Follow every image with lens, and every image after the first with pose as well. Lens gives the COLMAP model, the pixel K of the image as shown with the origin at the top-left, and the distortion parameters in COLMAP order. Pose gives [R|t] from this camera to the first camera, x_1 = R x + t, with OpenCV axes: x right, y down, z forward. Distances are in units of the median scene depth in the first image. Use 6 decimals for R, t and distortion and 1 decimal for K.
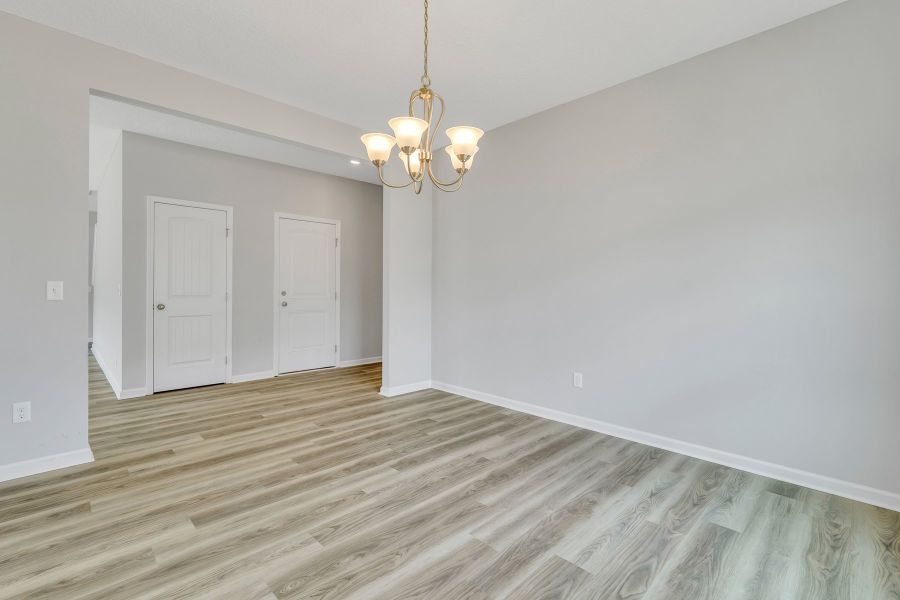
lens RADIAL K [[400.8, 0, 445.4], [0, 400.8, 292.8], [0, 0, 1]] dist [-0.004210, 0.003592]
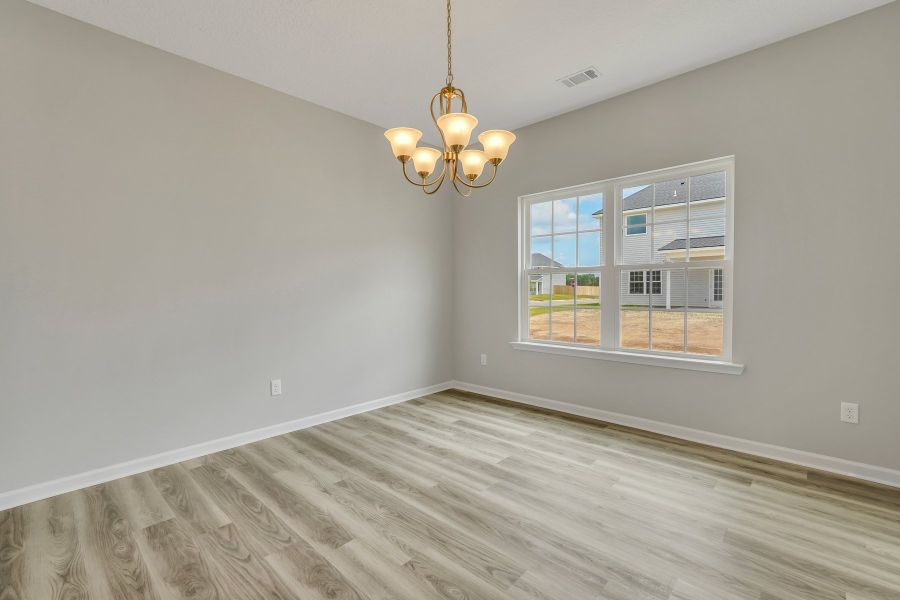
lens RADIAL K [[400.8, 0, 446.1], [0, 400.8, 300.6], [0, 0, 1]] dist [-0.004210, 0.003592]
pose [[-0.038617, -0.029196, 0.998827, -0.818932], [0.015420, 0.999437, 0.029810, -0.011039], [-0.999135, 0.016553, -0.038145, 0.827001]]
